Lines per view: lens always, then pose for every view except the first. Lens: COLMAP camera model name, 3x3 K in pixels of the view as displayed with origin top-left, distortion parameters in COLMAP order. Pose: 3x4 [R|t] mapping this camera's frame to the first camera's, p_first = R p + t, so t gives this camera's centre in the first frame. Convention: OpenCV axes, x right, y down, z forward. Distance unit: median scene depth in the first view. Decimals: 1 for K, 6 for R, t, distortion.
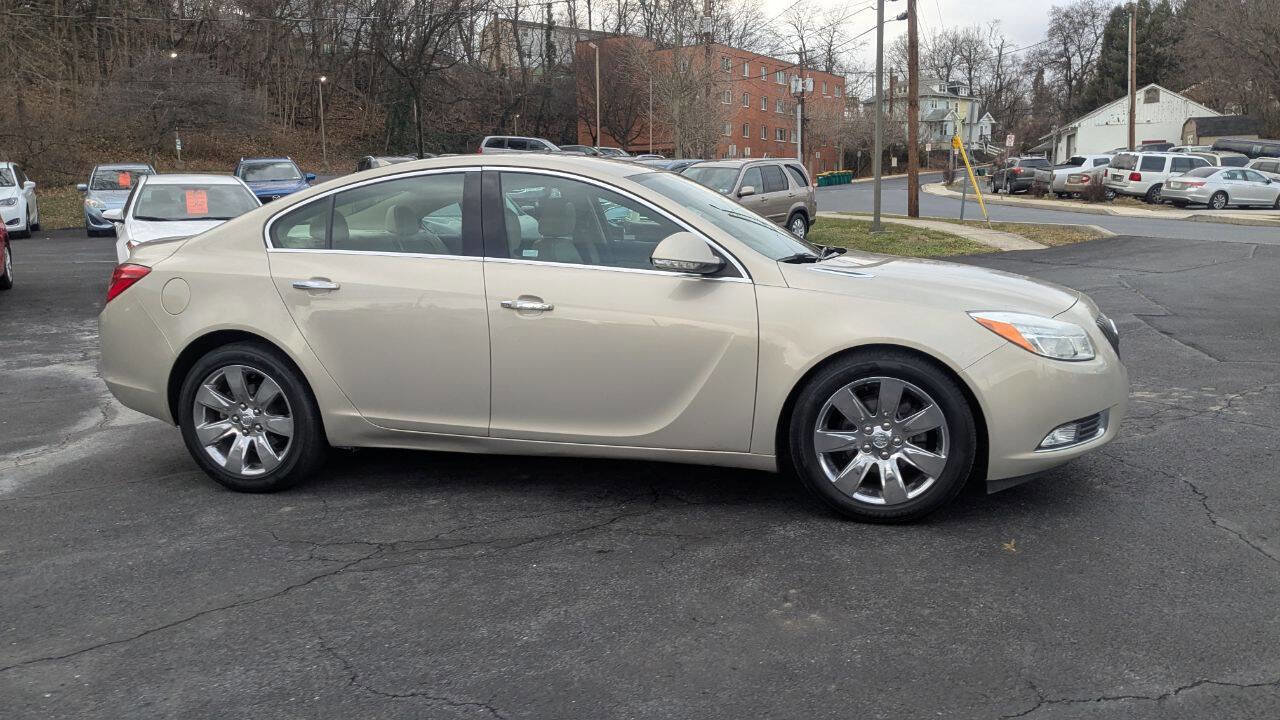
lens RADIAL K [[1027.6, 0, 643.5], [0, 1027.6, 382.4], [0, 0, 1]] dist [0.044192, -0.064541]
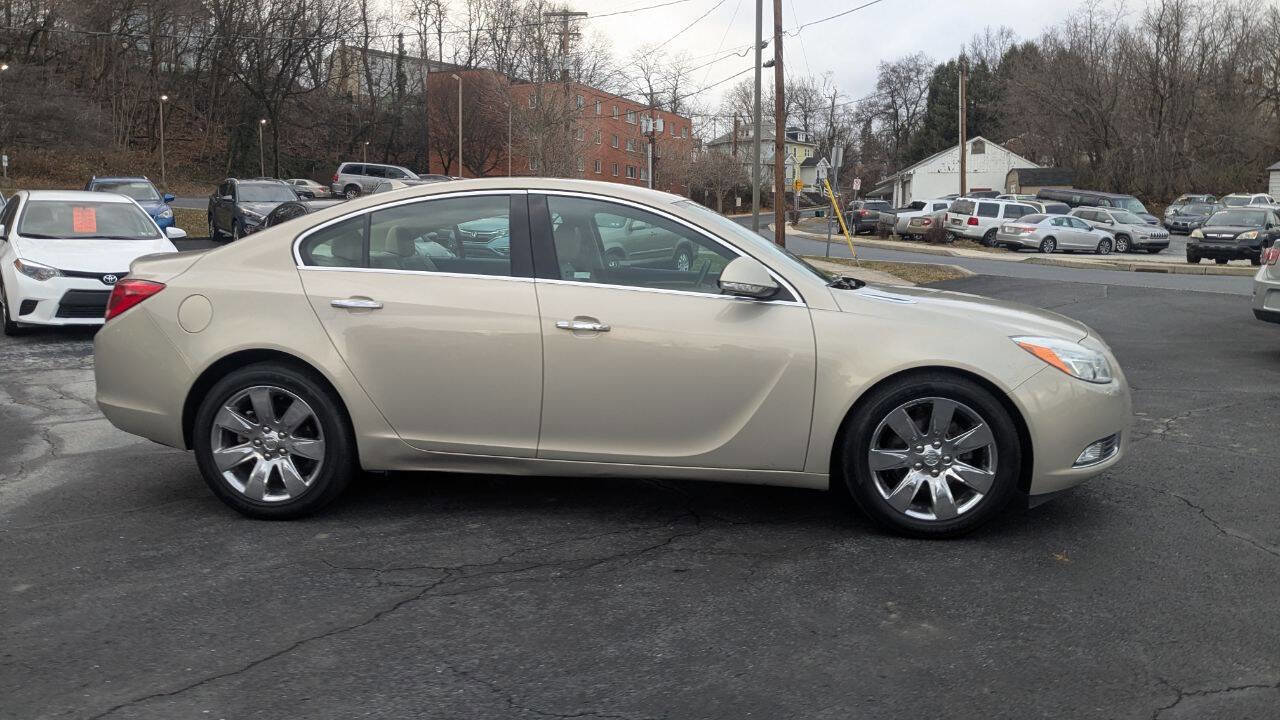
lens RADIAL K [[1029.1, 0, 630.7], [0, 1029.1, 354.2], [0, 0, 1]] dist [0.057639, -0.089718]
pose [[0.989806, 0.007694, 0.142214, -0.028702], [0.000703, 0.998264, -0.058901, 0.001594], [-0.142420, 0.058400, 0.988082, -0.000185]]
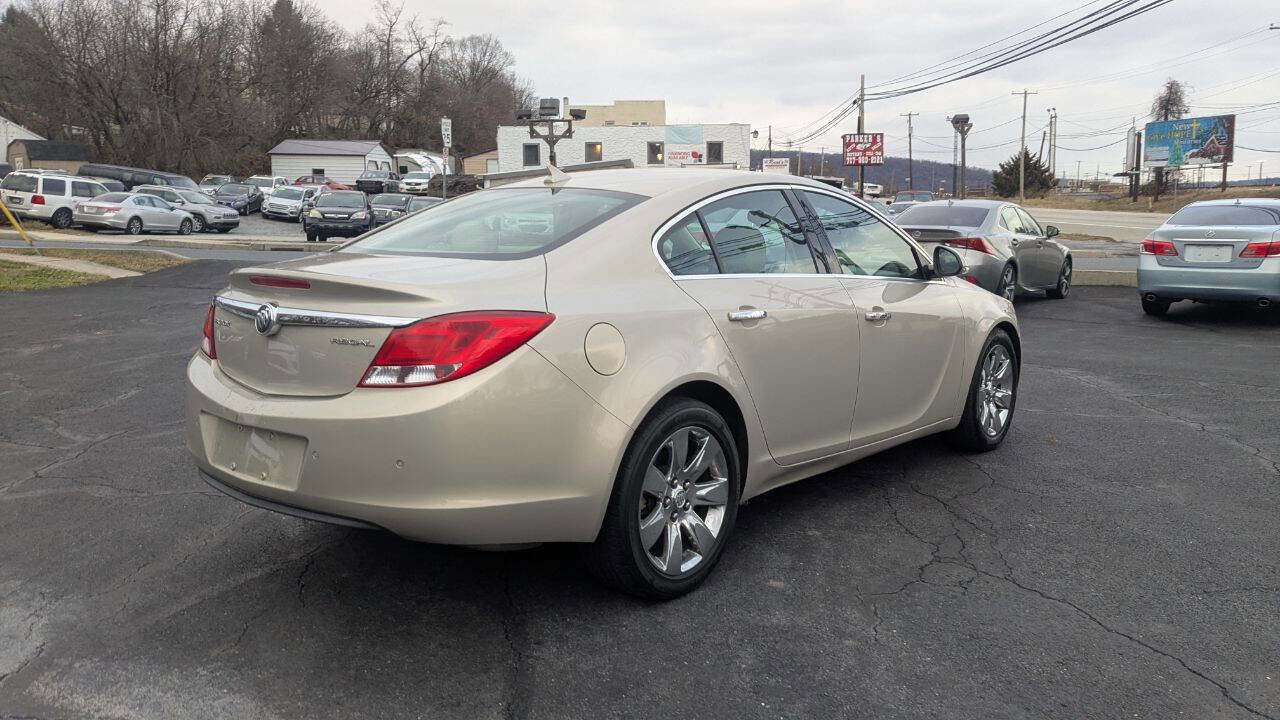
lens RADIAL K [[1043.5, 0, 652.1], [0, 1043.5, 362.2], [0, 0, 1]] dist [0.052444, -0.092315]
pose [[0.436303, -0.106905, 0.893427, -0.161929], [0.147197, 0.988021, 0.046340, -0.015523], [-0.887678, 0.111292, 0.446813, 0.099627]]
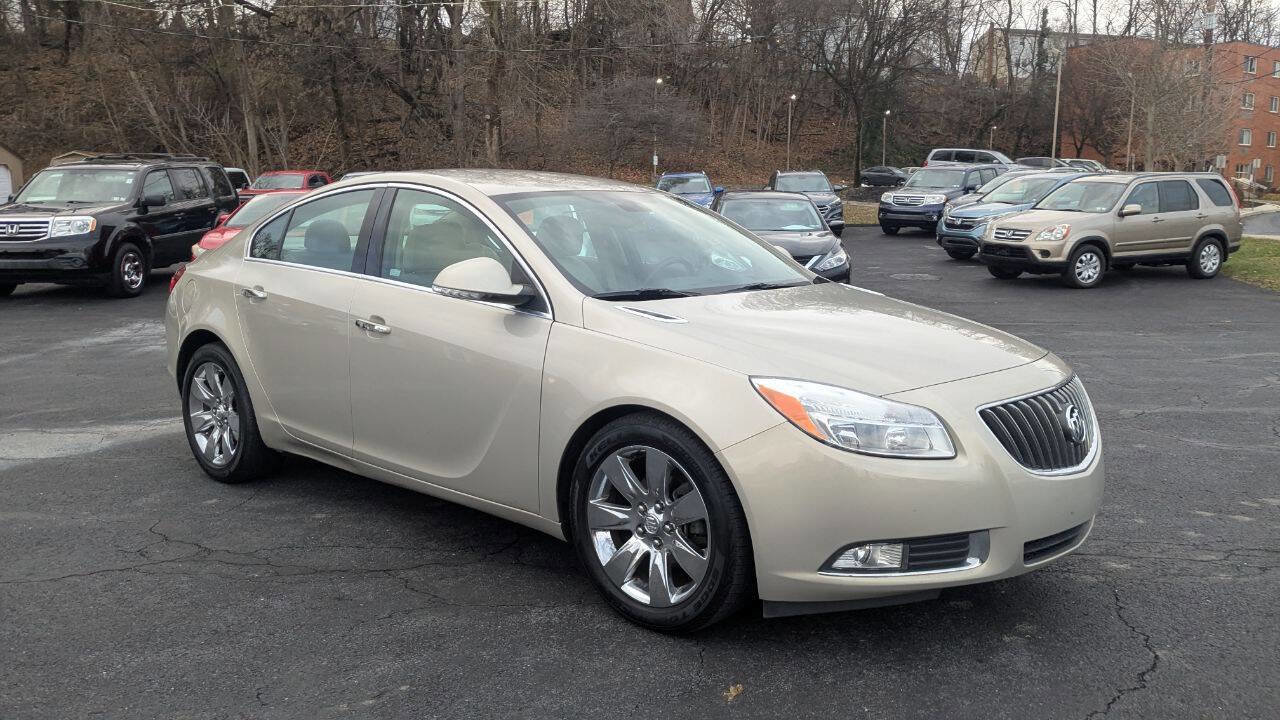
lens RADIAL K [[1014.6, 0, 640.0], [0, 1014.6, 360.0], [0, 0, 1]] dist [0.042101, -0.074385]
pose [[0.888198, 0.085003, -0.451530, 0.073412], [-0.098883, 0.995073, -0.007183, -0.008386], [0.448695, 0.051029, 0.892227, 0.036204]]
